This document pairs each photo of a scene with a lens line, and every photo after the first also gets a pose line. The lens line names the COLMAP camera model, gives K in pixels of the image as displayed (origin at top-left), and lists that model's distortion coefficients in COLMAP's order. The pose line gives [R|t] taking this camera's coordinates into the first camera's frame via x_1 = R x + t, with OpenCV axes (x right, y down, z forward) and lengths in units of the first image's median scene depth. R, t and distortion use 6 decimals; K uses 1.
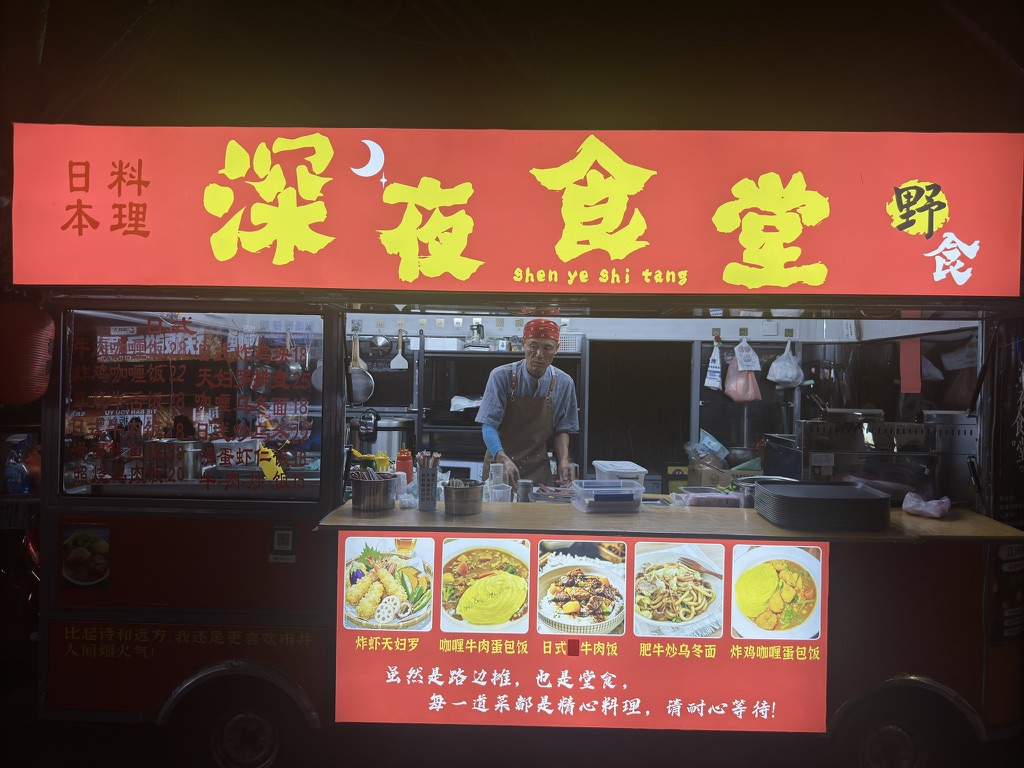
lens RADIAL K [[689.8, 0, 512.0], [0, 689.8, 384.0], [0, 0, 1]] dist [0.120572, -0.195590]
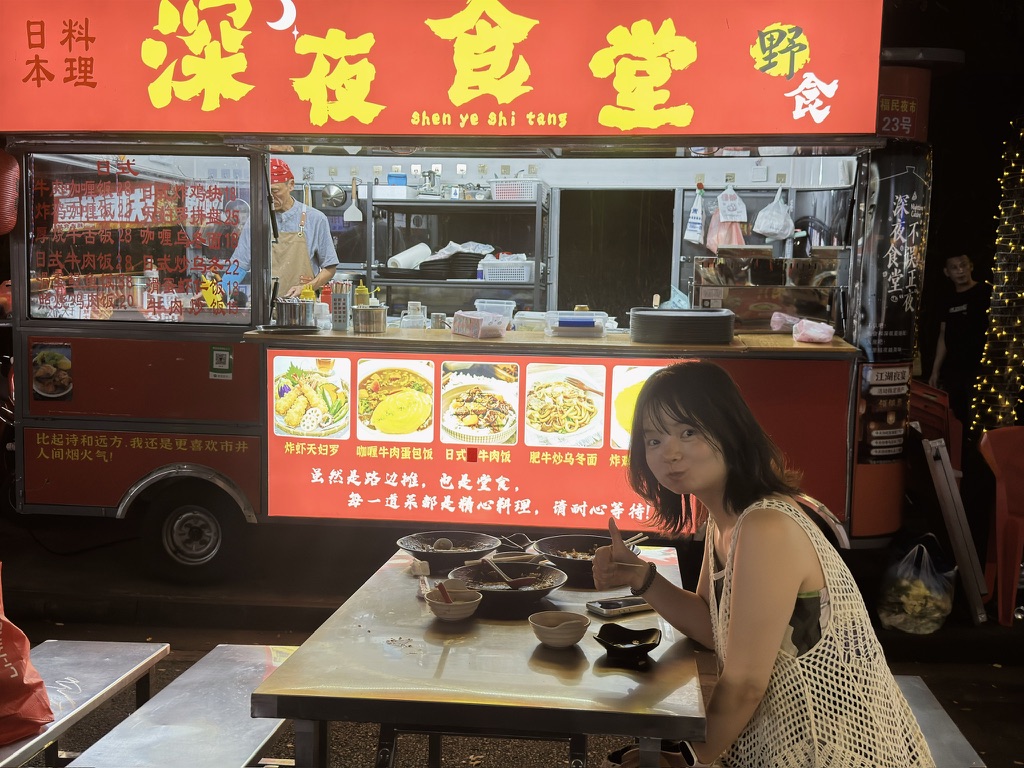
lens RADIAL K [[1050.1, 0, 512.0], [0, 1050.1, 384.0], [0, 0, 1]] dist [0.160974, -0.339674]
pose [[0.995281, 0.011805, -0.096310, 0.316594], [-0.002363, 0.995226, 0.097565, 0.095359], [0.097002, -0.096877, 0.990558, -0.678888]]
